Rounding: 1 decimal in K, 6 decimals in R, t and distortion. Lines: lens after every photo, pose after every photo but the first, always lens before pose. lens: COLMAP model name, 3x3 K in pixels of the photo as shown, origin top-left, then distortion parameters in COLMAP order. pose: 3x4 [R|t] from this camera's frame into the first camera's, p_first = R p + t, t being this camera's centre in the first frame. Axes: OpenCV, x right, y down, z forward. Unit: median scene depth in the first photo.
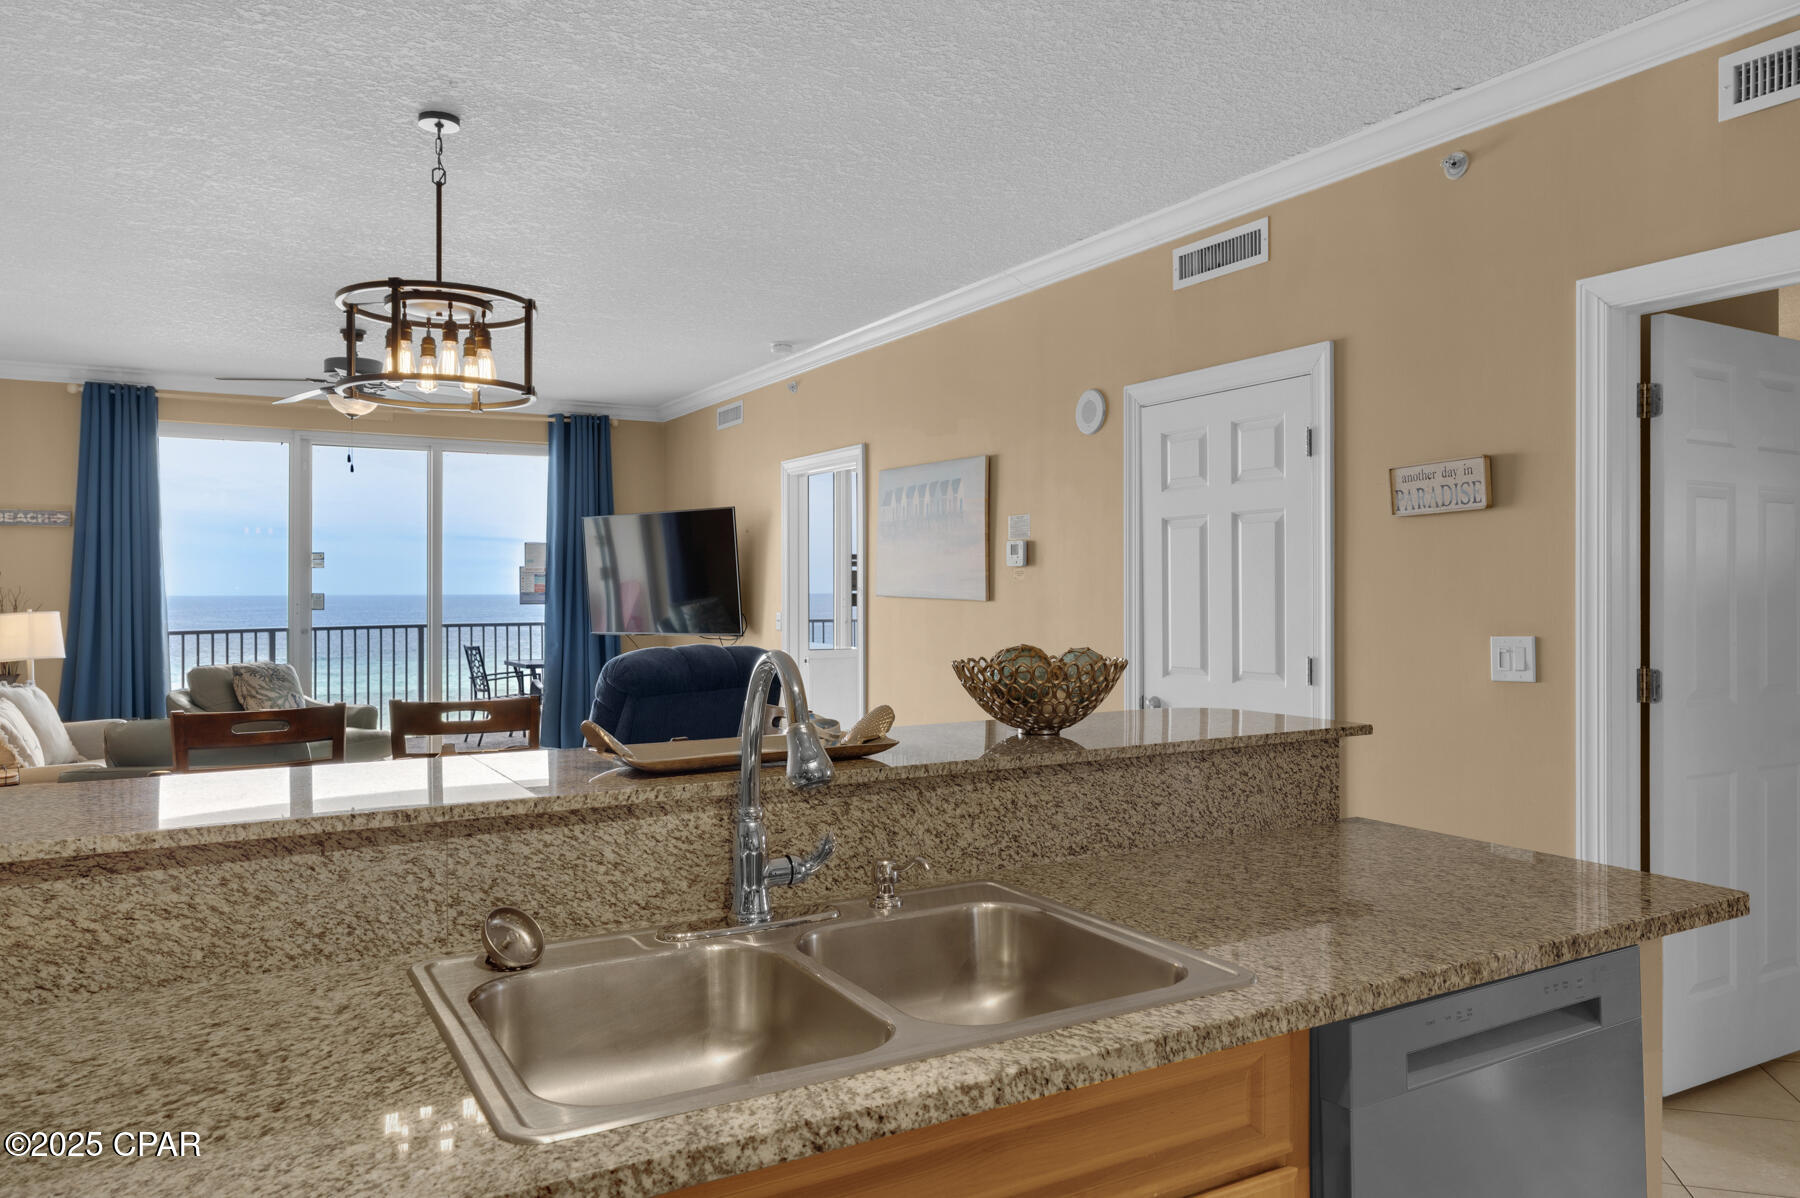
lens RADIAL K [[1228.3, 0, 893.2], [0, 1228.3, 580.1], [0, 0, 1]] dist [0.011437, -0.008872]
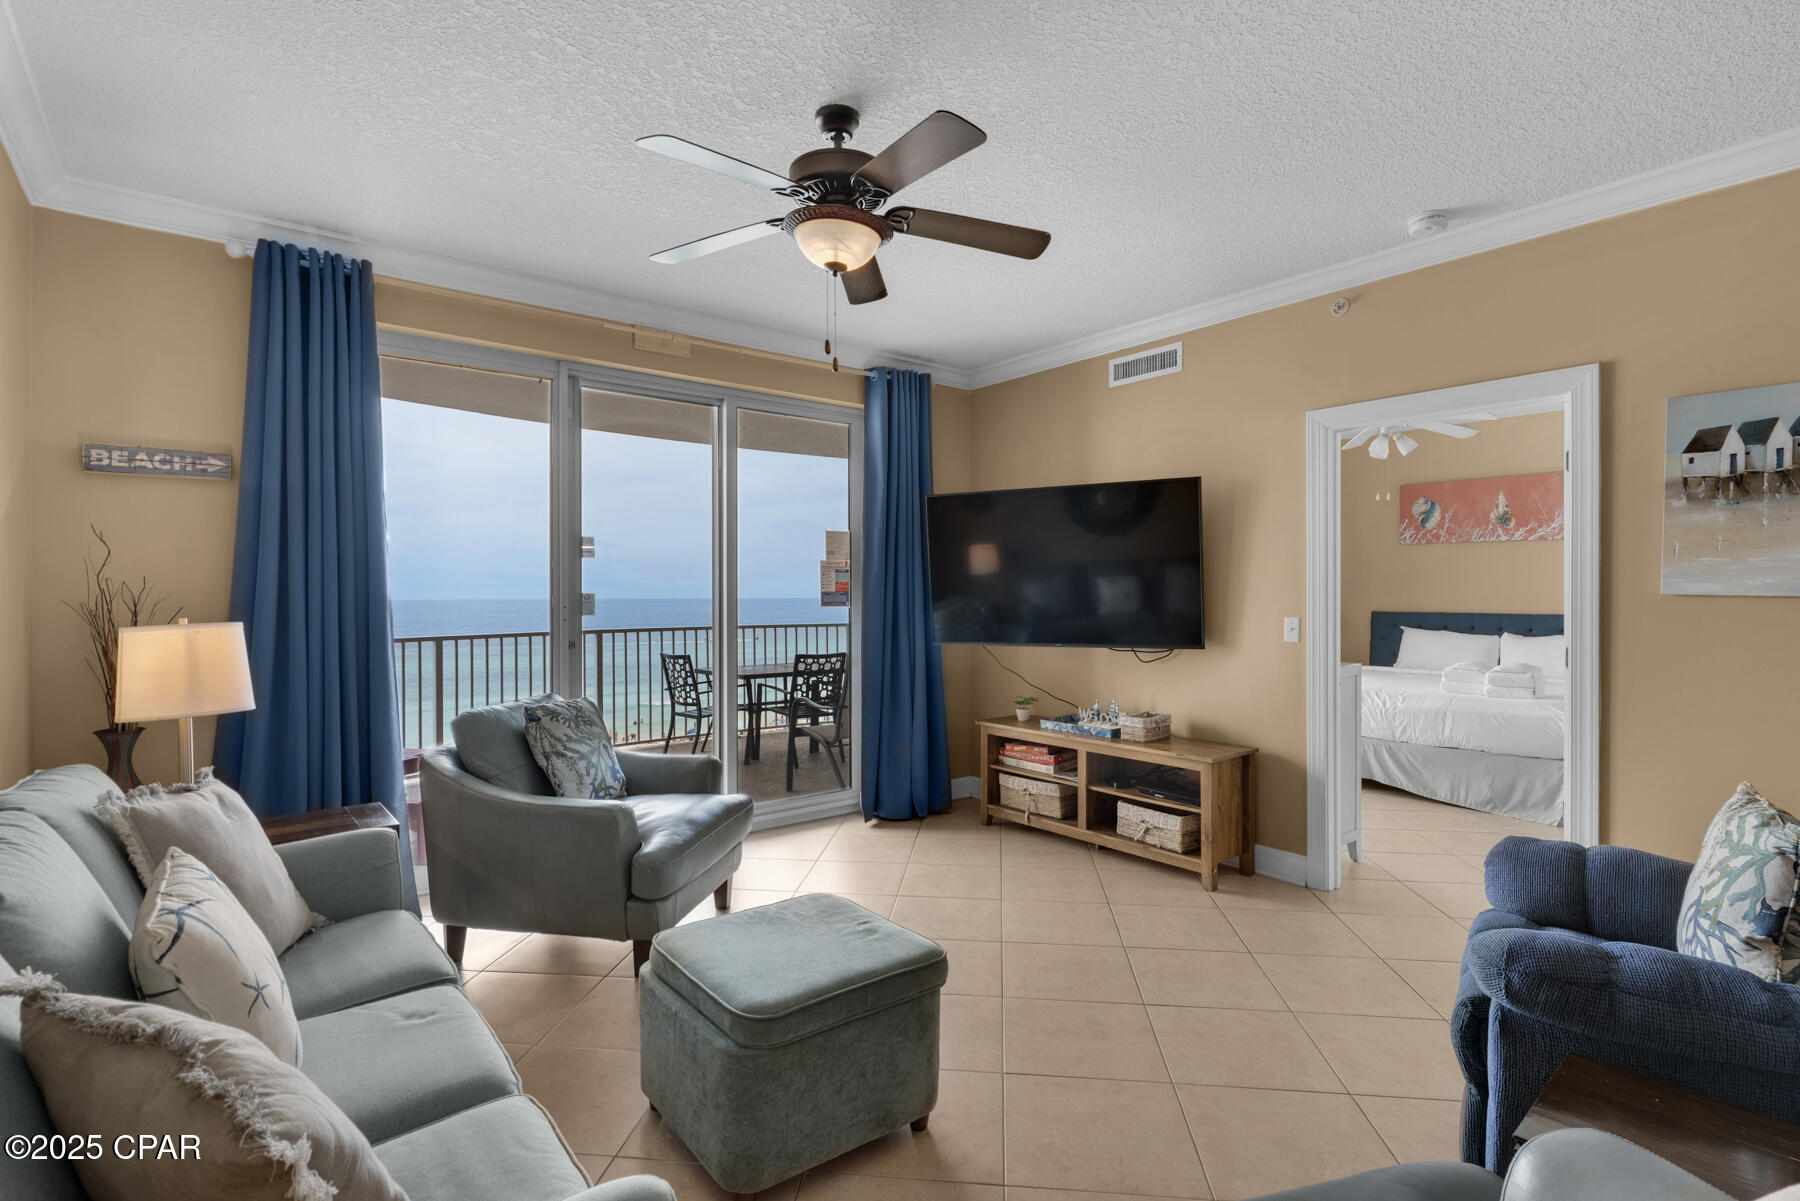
lens RADIAL K [[867.8, 0, 905.3], [0, 867.8, 598.9], [0, 0, 1]] dist [0.005368, -0.001384]
pose [[0.987894, 0.000529, 0.155128, -0.411896], [-0.002477, 0.999921, 0.012362, 0.008948], [-0.155109, -0.012596, 0.987817, 0.531797]]
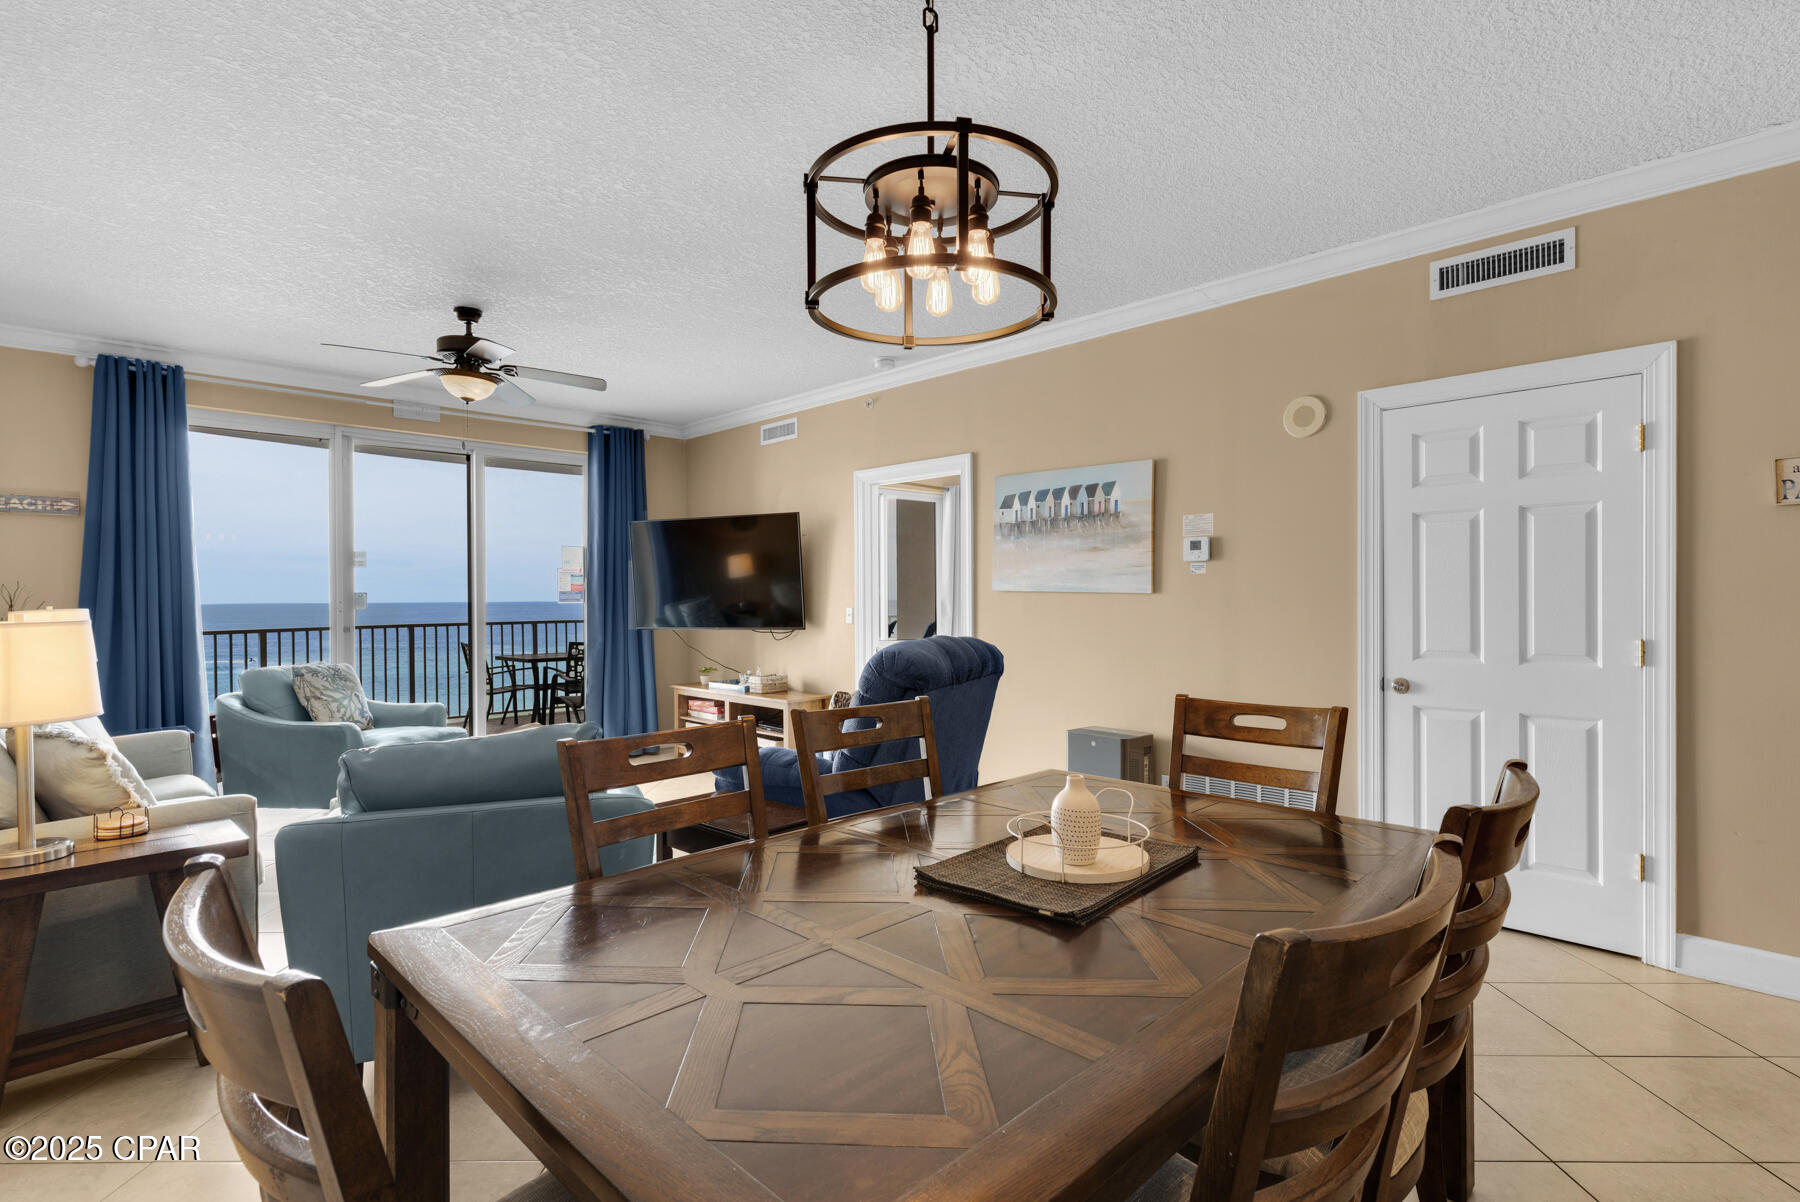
lens RADIAL K [[867.8, 0, 902.0], [0, 867.8, 603.9], [0, 0, 1]] dist [0.005368, -0.001384]
pose [[0.966510, -0.003086, 0.256612, -0.253944], [-0.000772, 0.999888, 0.014931, 0.011227], [-0.256629, -0.014629, 0.966399, 0.233620]]
